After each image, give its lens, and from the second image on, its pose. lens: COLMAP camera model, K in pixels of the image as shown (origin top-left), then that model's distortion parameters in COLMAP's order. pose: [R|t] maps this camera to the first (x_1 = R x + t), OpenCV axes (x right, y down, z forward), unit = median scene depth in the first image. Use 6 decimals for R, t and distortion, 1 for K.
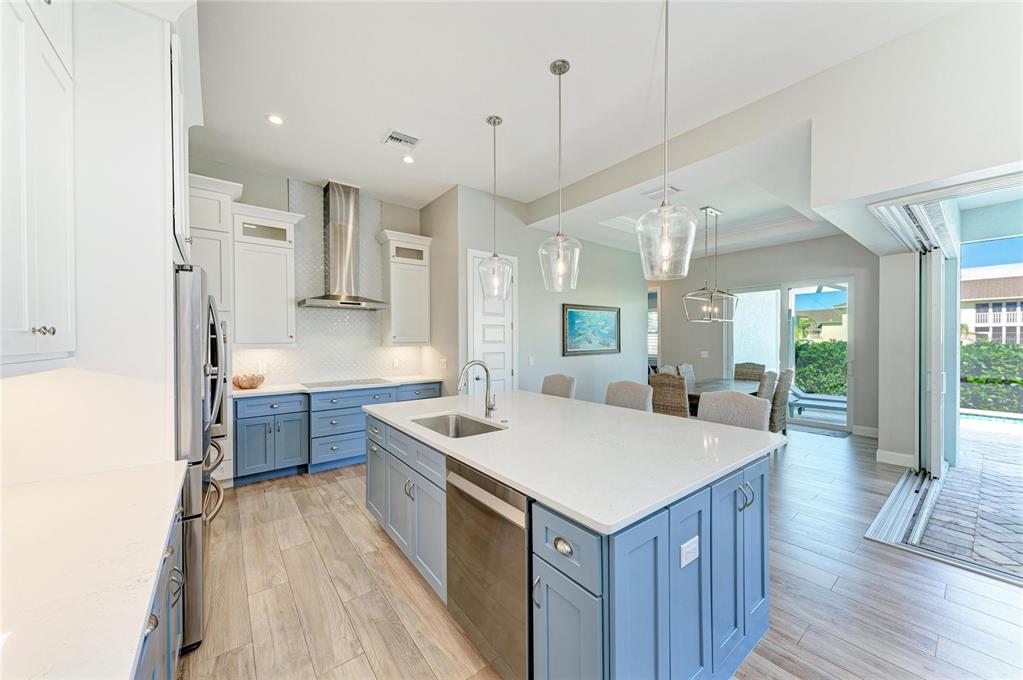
lens RADIAL K [[367.4, 0, 510.5], [0, 367.4, 342.0], [0, 0, 1]] dist [0.012795, -0.000008]
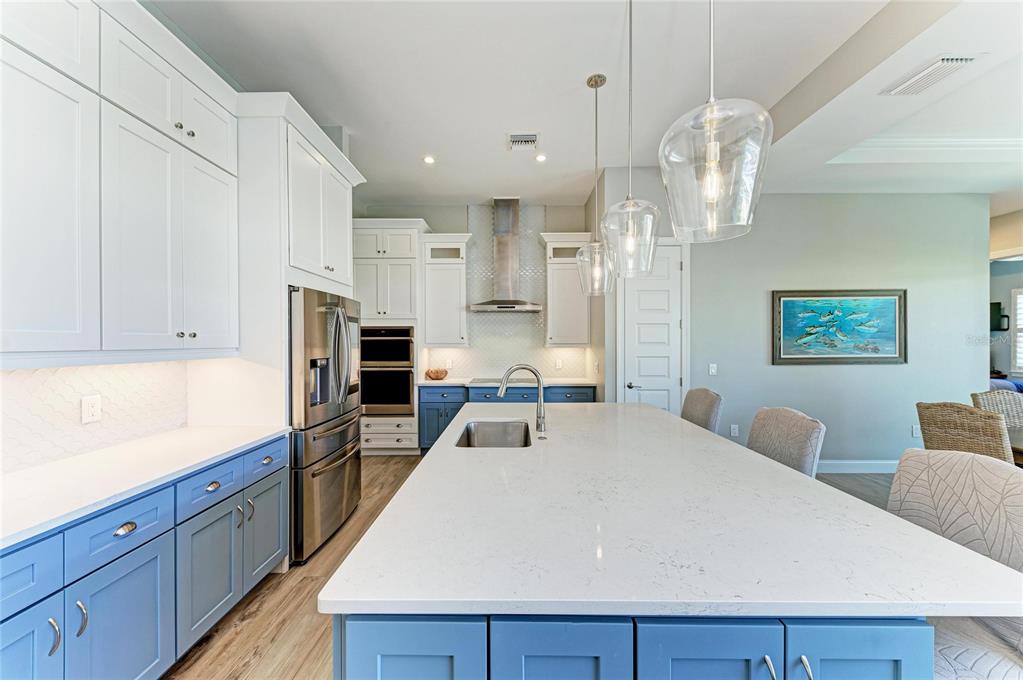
lens RADIAL K [[367.4, 0, 510.5], [0, 367.4, 342.0], [0, 0, 1]] dist [0.012795, -0.000008]
pose [[0.786942, 0.004042, -0.617013, 0.218060], [-0.006251, 0.999979, -0.001422, -0.001063], [0.616995, 0.004976, 0.786952, 0.144057]]
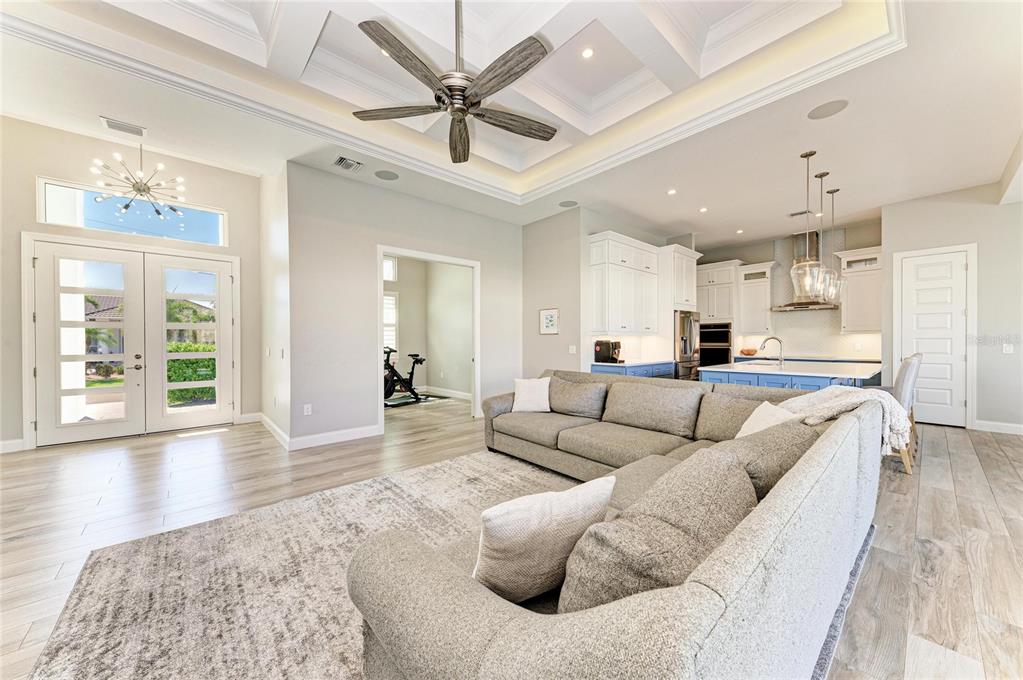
lens RADIAL K [[367.4, 0, 510.5], [0, 367.4, 342.0], [0, 0, 1]] dist [0.012795, -0.000008]
pose [[0.057423, 0.006794, -0.998327, 1.012606], [-0.003318, 0.999973, 0.006614, 0.036975], [0.998344, 0.002932, 0.057444, -0.334366]]
